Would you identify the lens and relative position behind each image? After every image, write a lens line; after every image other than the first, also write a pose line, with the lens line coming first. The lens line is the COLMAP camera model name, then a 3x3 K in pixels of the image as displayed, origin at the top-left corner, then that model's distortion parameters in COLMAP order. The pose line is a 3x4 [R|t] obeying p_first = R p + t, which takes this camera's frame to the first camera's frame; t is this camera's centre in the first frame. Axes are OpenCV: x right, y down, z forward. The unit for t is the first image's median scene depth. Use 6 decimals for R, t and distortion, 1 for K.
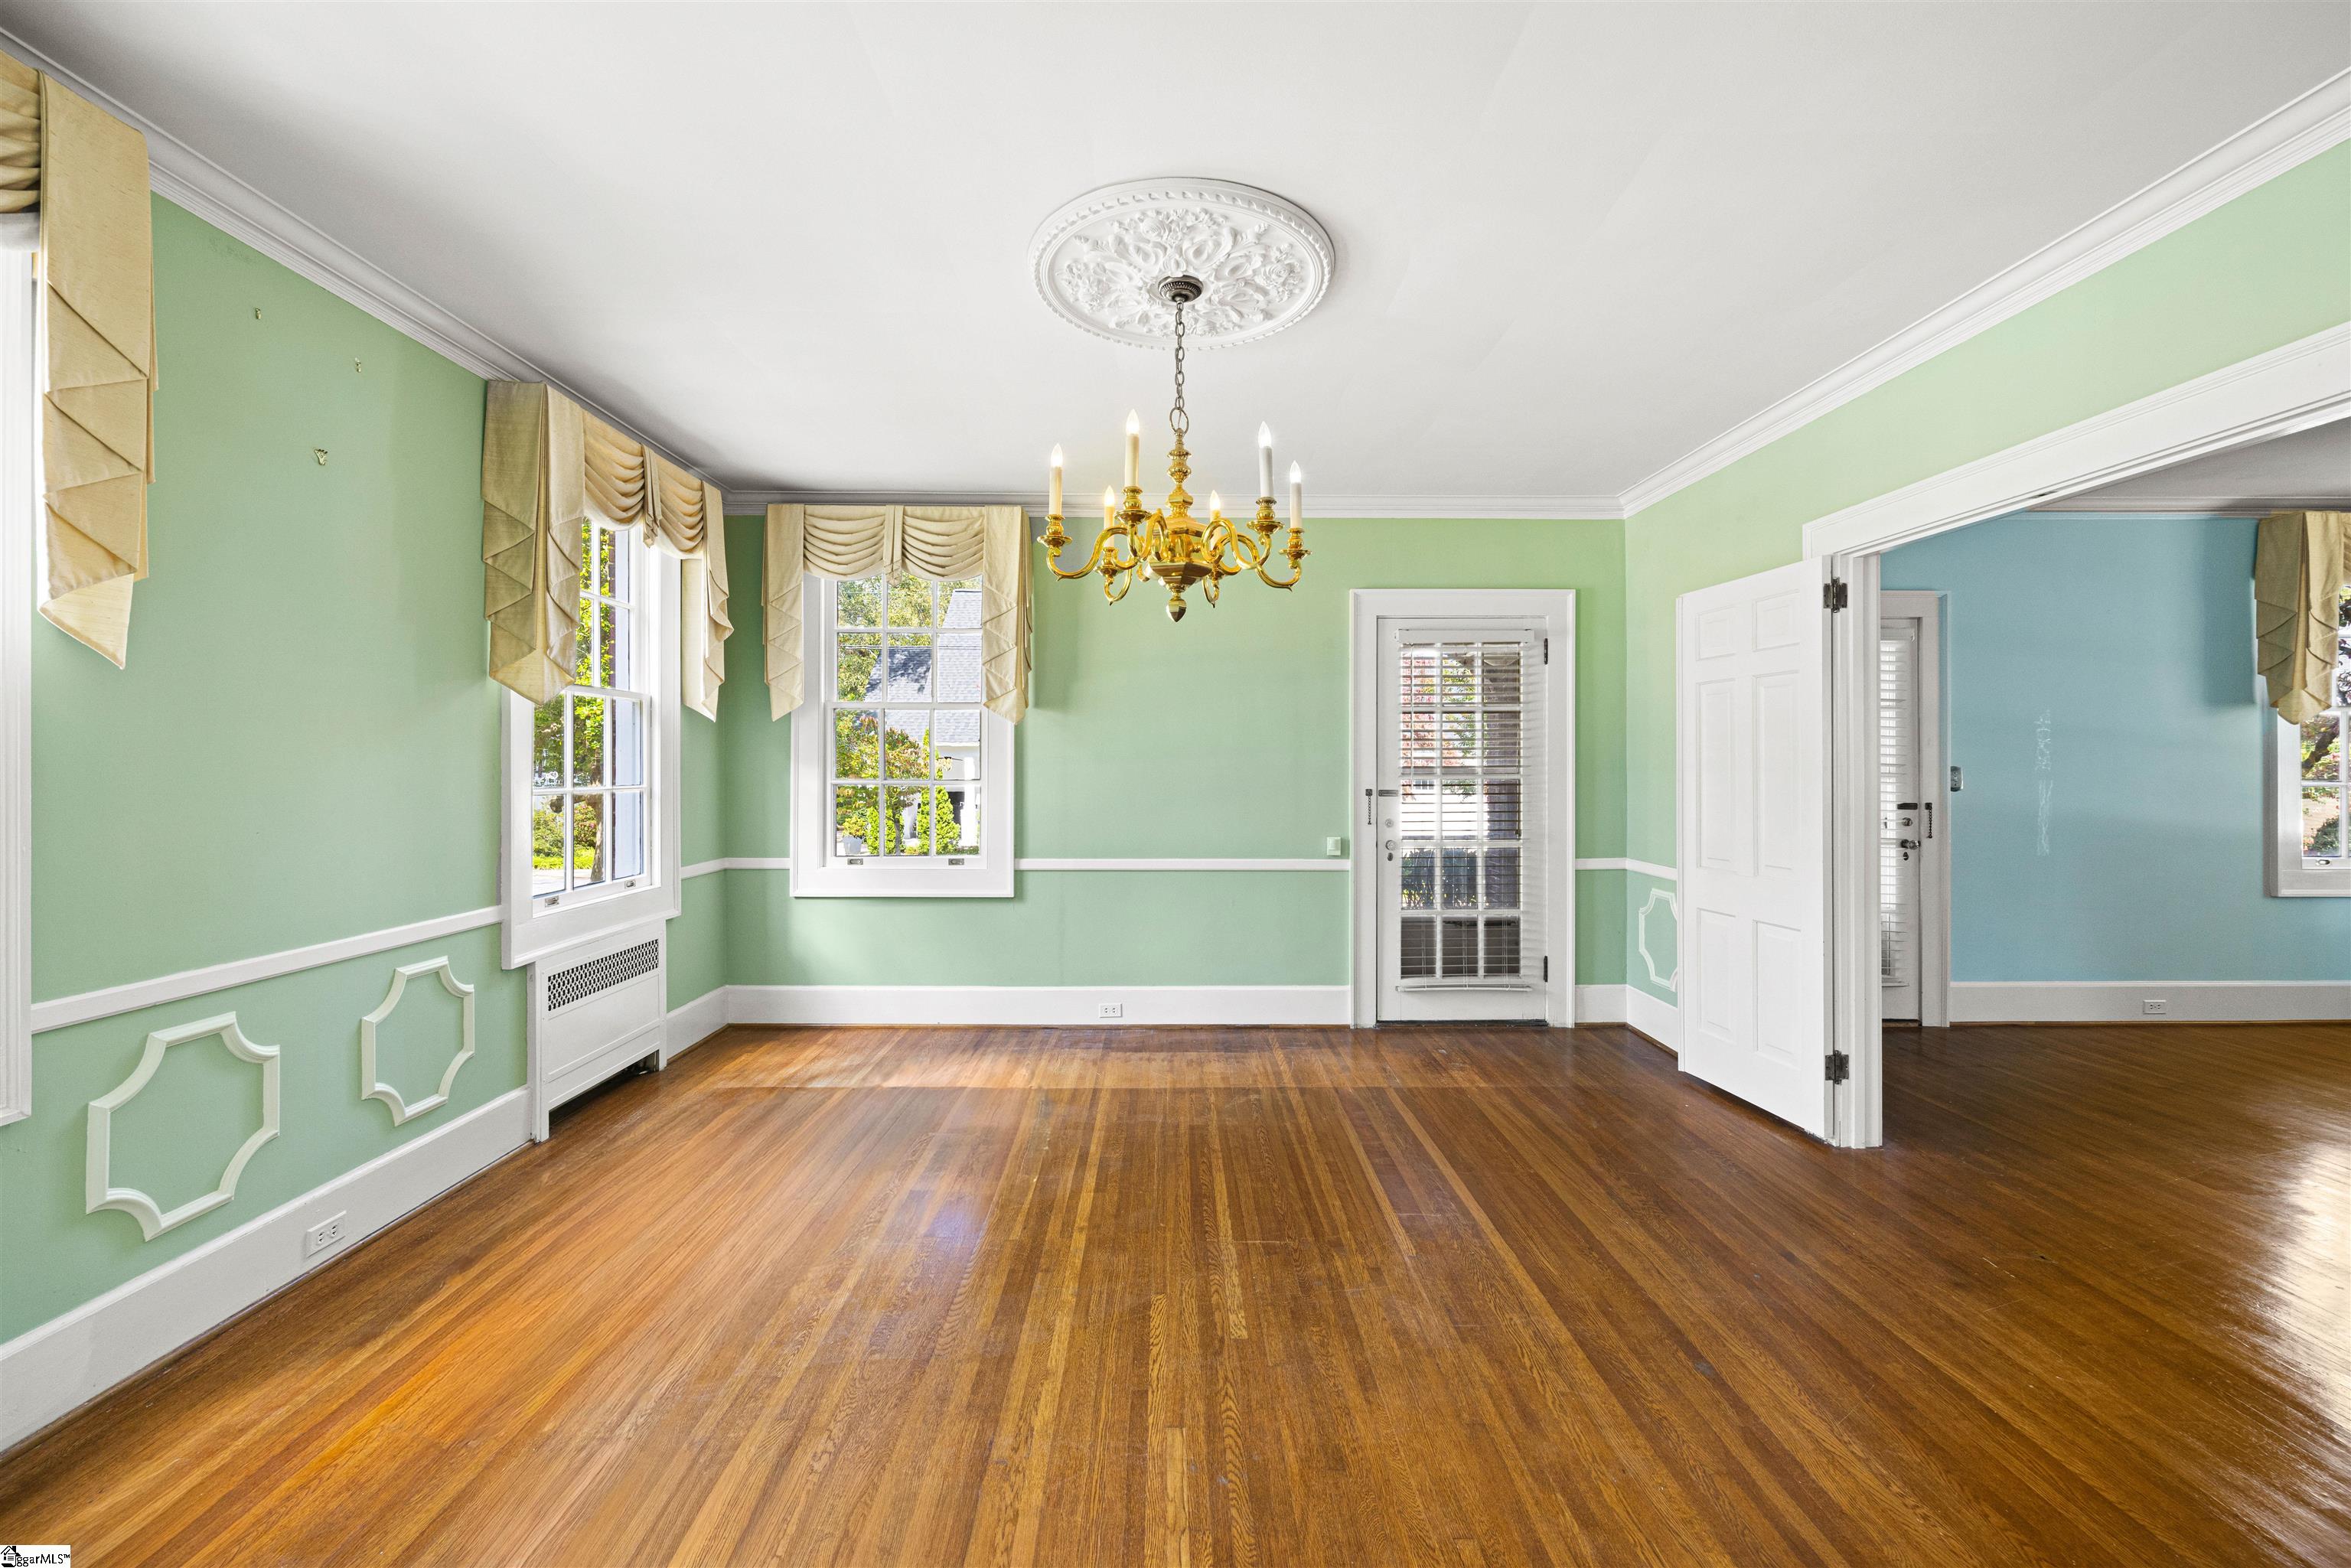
lens RADIAL K [[941.8, 0, 1165.6], [0, 941.8, 769.0], [0, 0, 1]] dist [-0.007331, -0.000121]
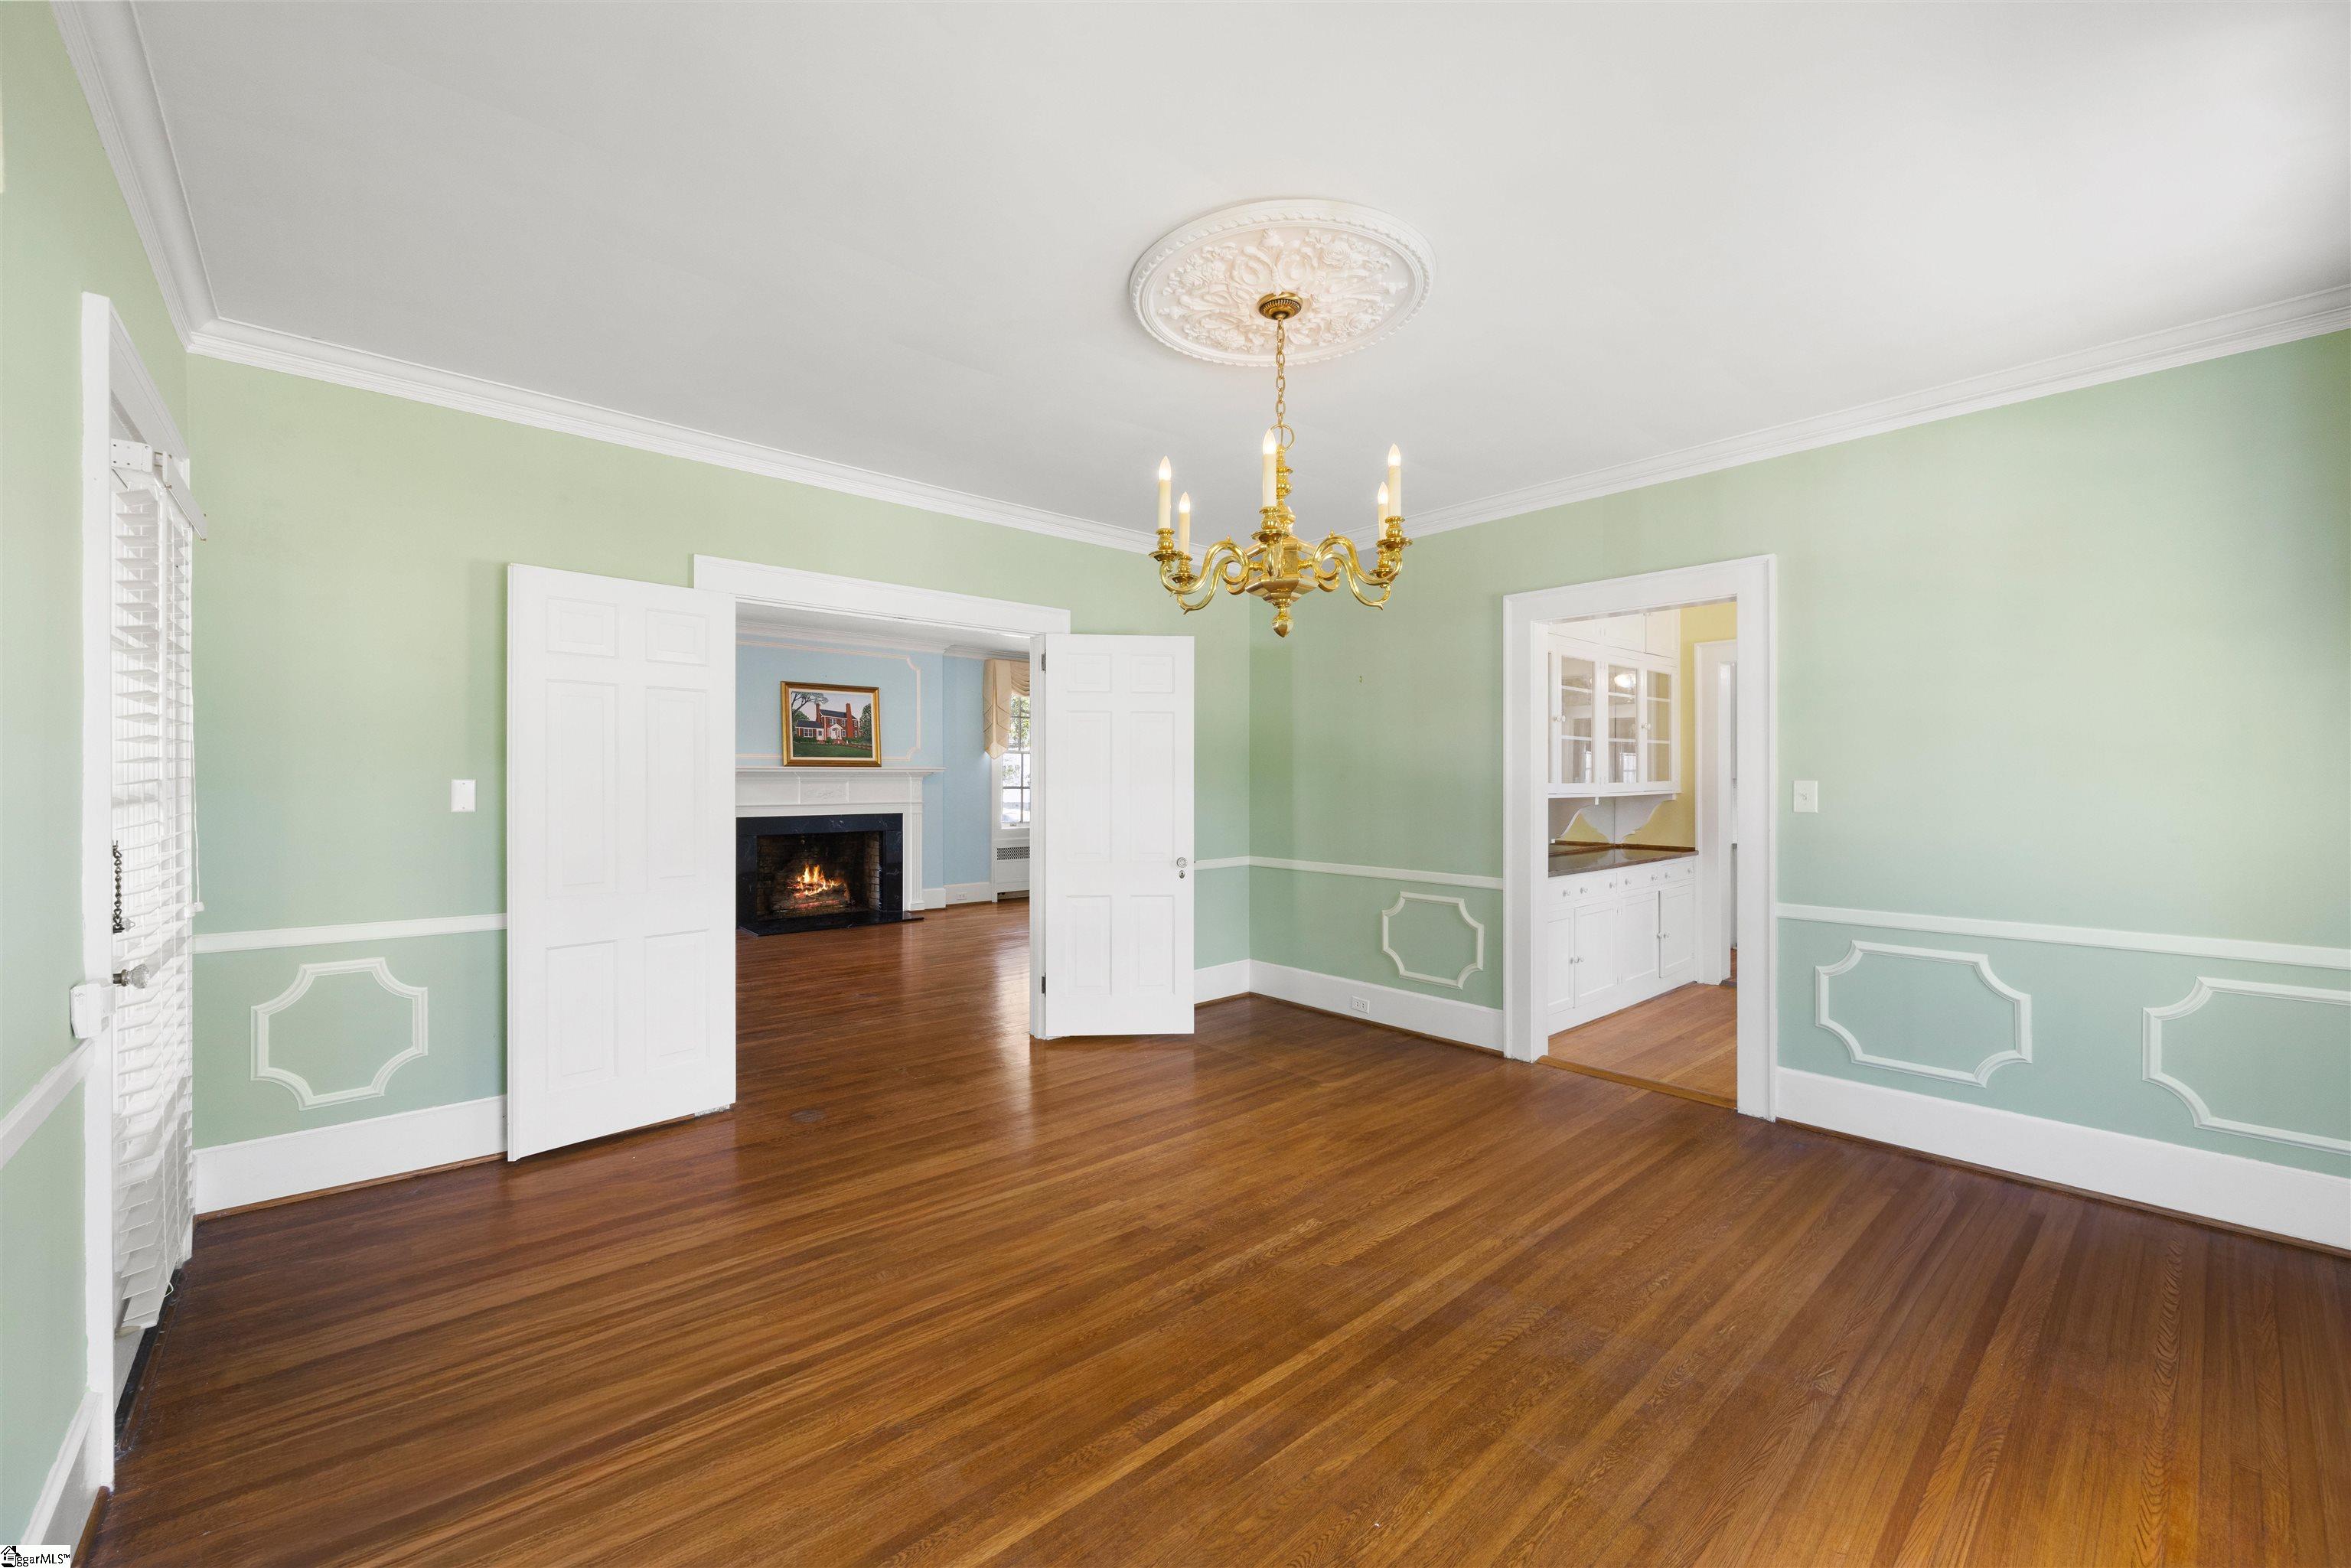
lens RADIAL K [[941.8, 0, 1165.1], [0, 941.8, 778.2], [0, 0, 1]] dist [-0.007331, -0.000121]
pose [[-0.656930, -0.002860, 0.753947, -0.729832], [0.000489, 0.999991, 0.004219, -0.014683], [-0.753952, 0.003141, -0.656922, 1.921282]]
